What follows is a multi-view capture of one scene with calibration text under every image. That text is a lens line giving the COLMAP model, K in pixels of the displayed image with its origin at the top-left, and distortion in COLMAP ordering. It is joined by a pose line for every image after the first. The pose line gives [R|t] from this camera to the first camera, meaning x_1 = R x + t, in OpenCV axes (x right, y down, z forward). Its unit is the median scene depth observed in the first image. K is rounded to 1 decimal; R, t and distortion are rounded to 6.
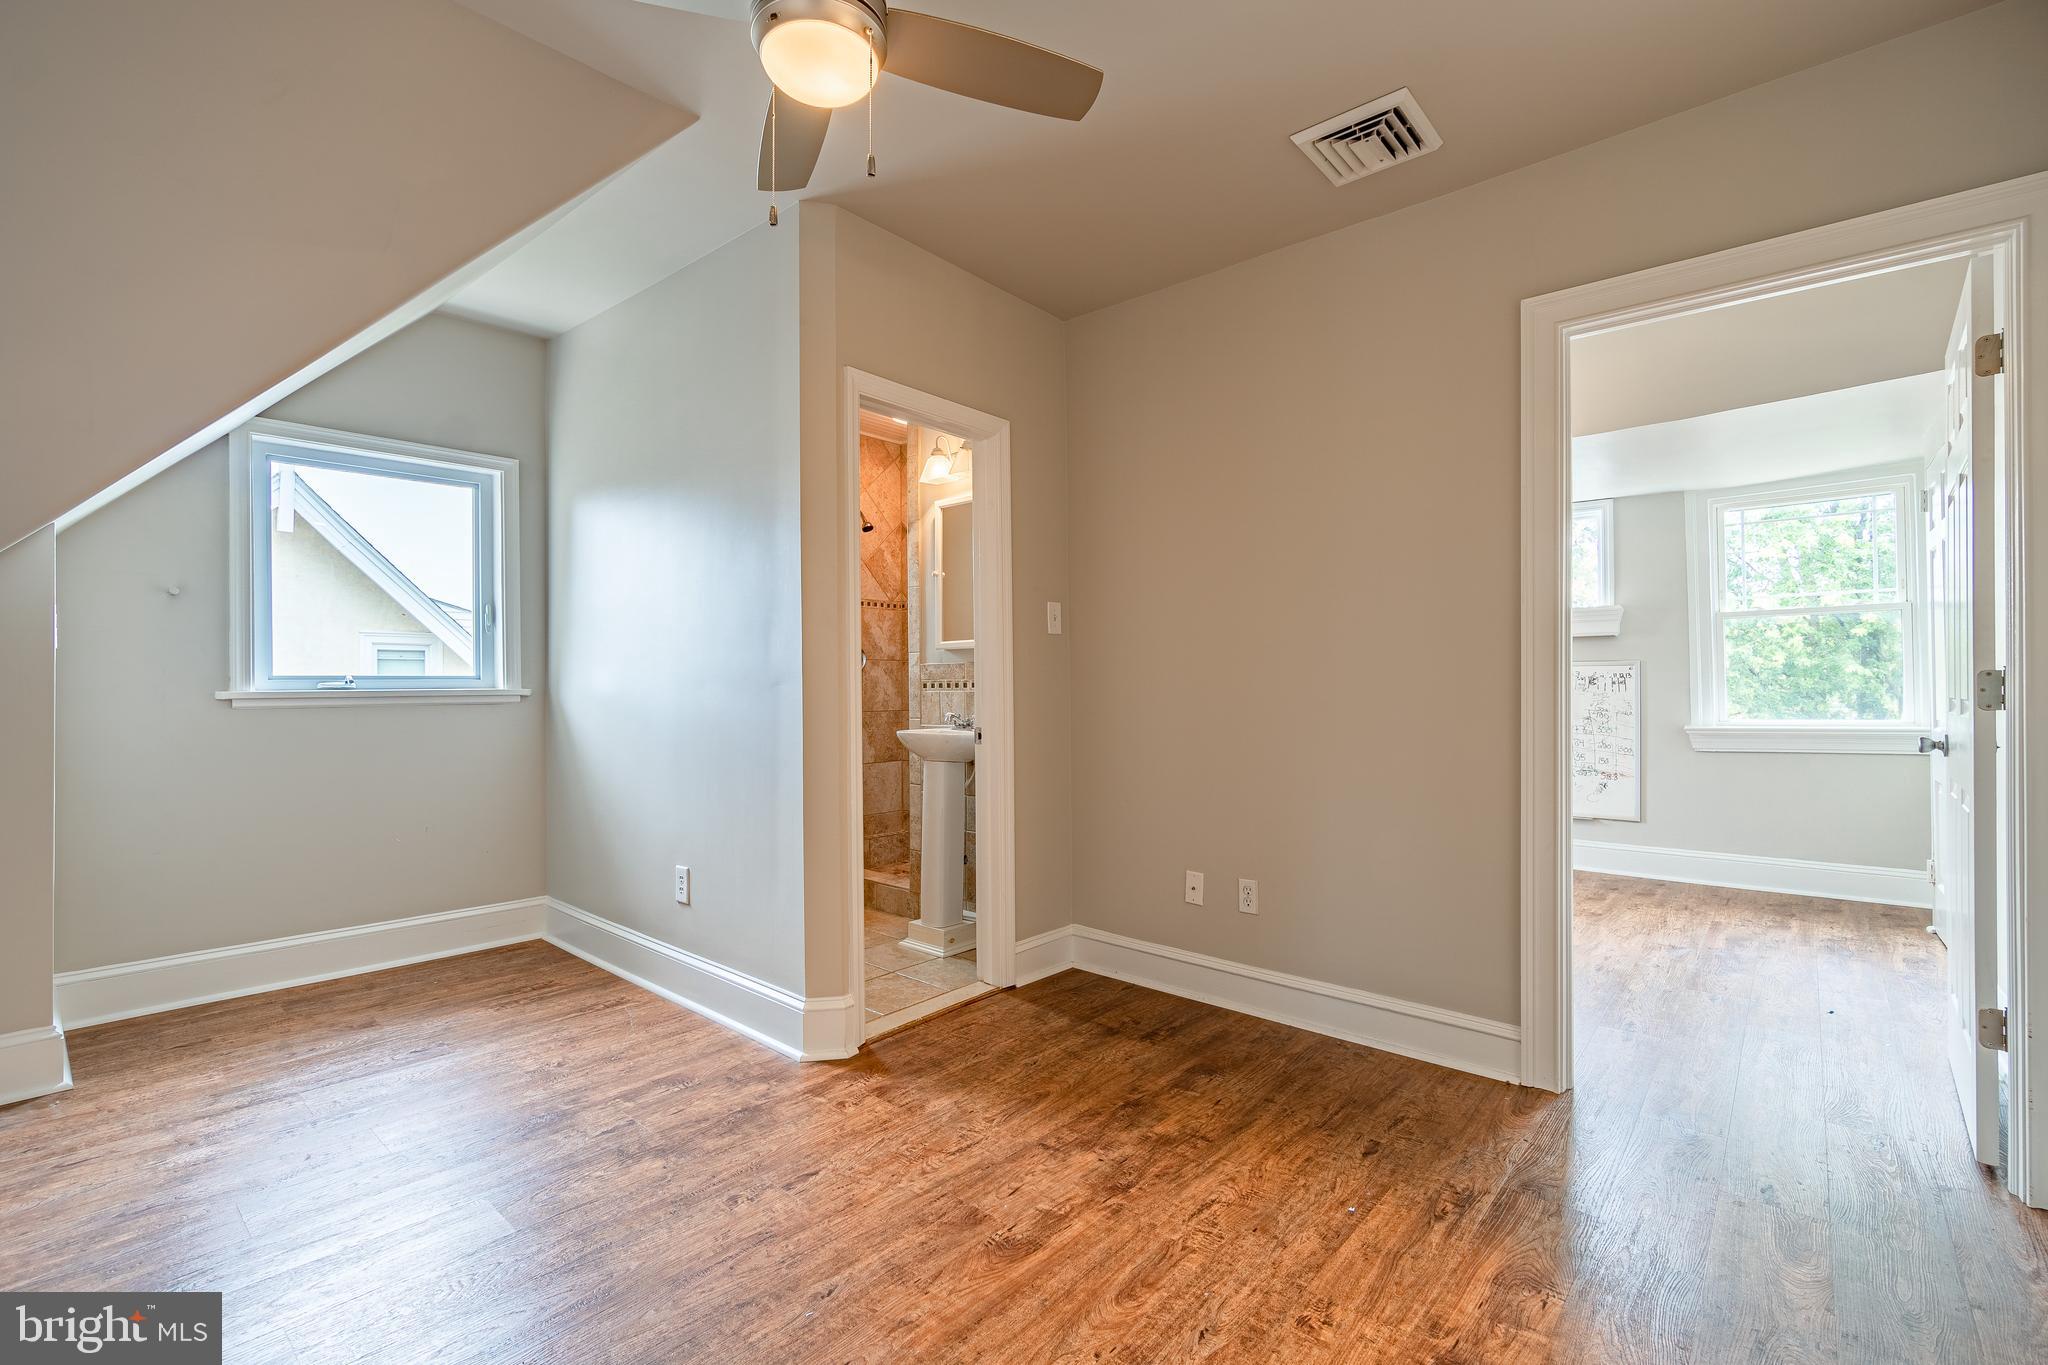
lens RADIAL K [[892.4, 0, 1018.0], [0, 892.4, 691.8], [0, 0, 1]] dist [-0.001323, 0.000457]
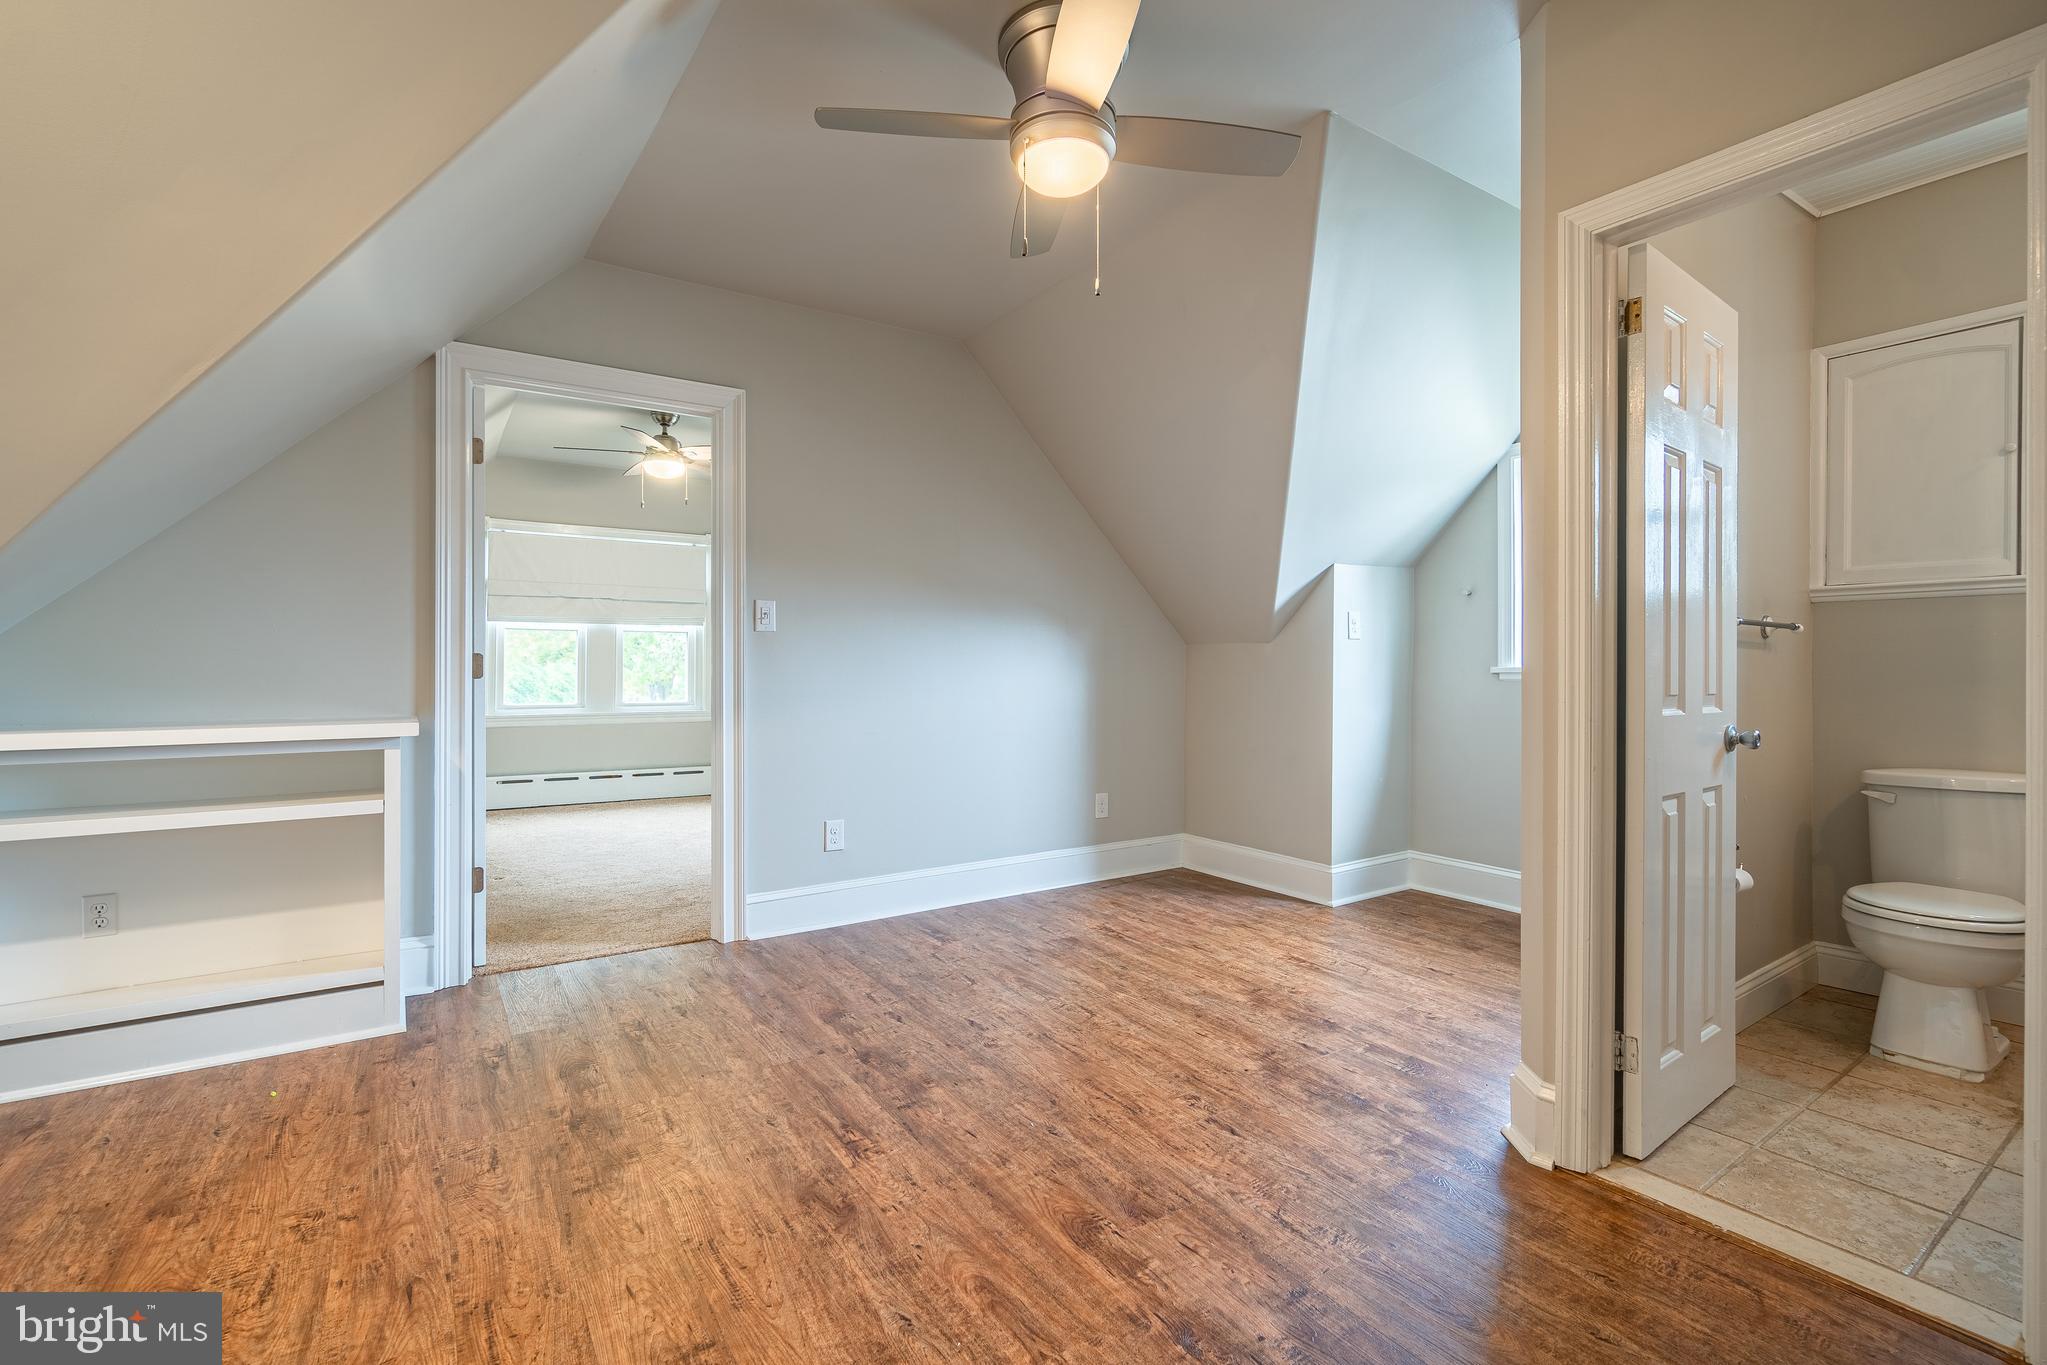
lens RADIAL K [[913.4, 0, 1015.4], [0, 913.4, 672.5], [0, 0, 1]] dist [-0.001459, 0.000407]
pose [[-0.260214, 0.006209, -0.965531, 0.664790], [-0.008263, 0.999928, 0.008657, 0.001035], [0.965516, 0.010231, -0.260144, 0.800387]]
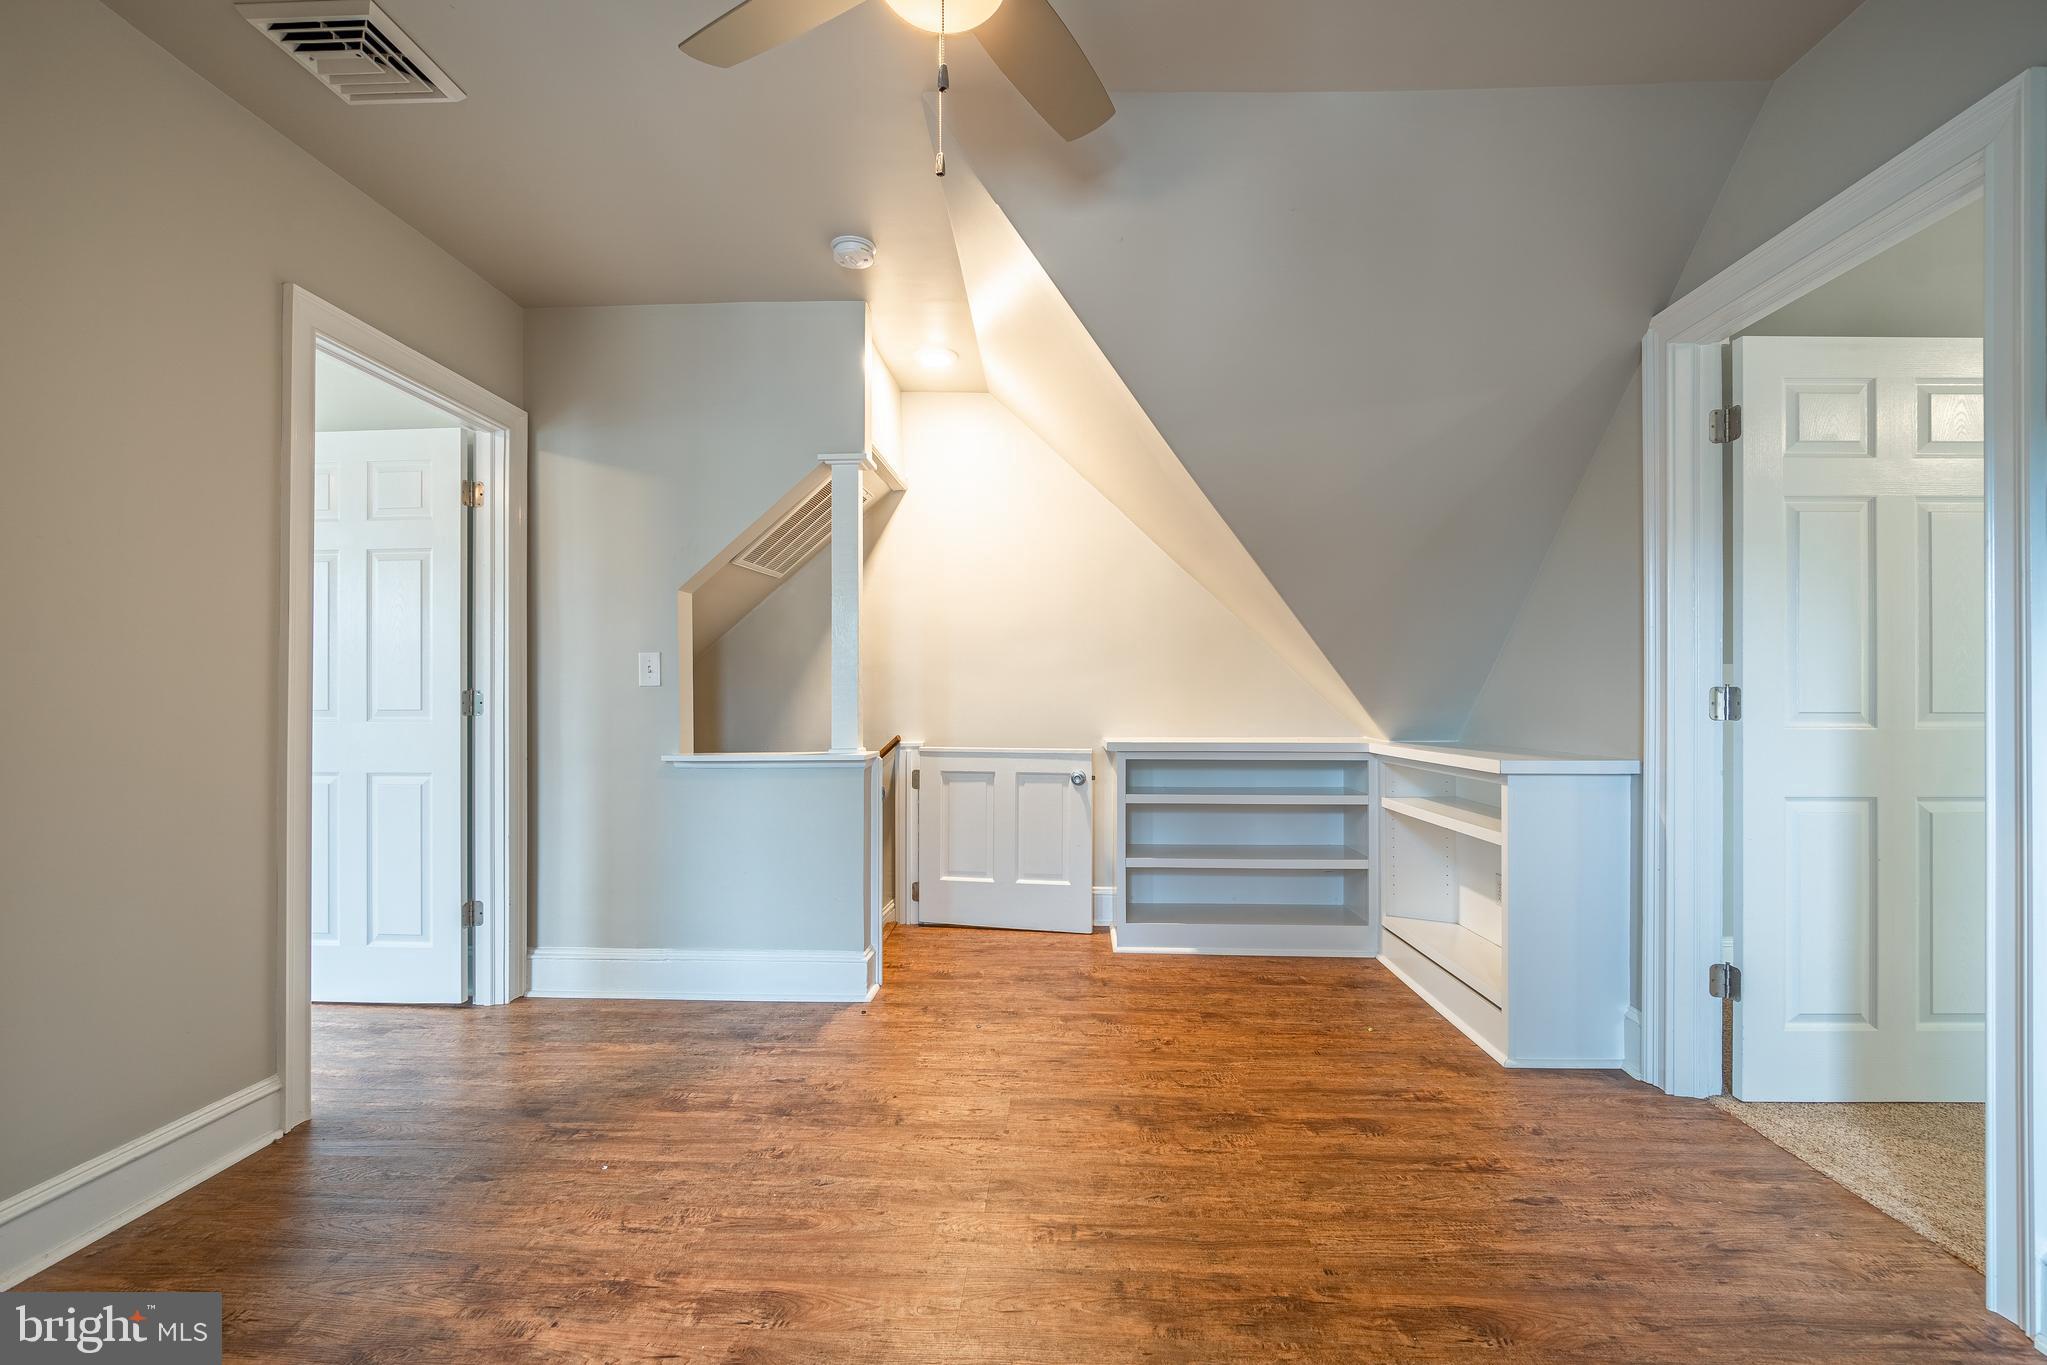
lens RADIAL K [[892.0, 0, 1017.5], [0, 892.0, 691.8], [0, 0, 1]] dist [-0.001323, 0.000457]
pose [[-0.612380, 0.010993, 0.790487, -0.604369], [0.008627, 0.999937, -0.007223, -0.002369], [-0.790516, 0.002396, -0.612436, 0.926459]]
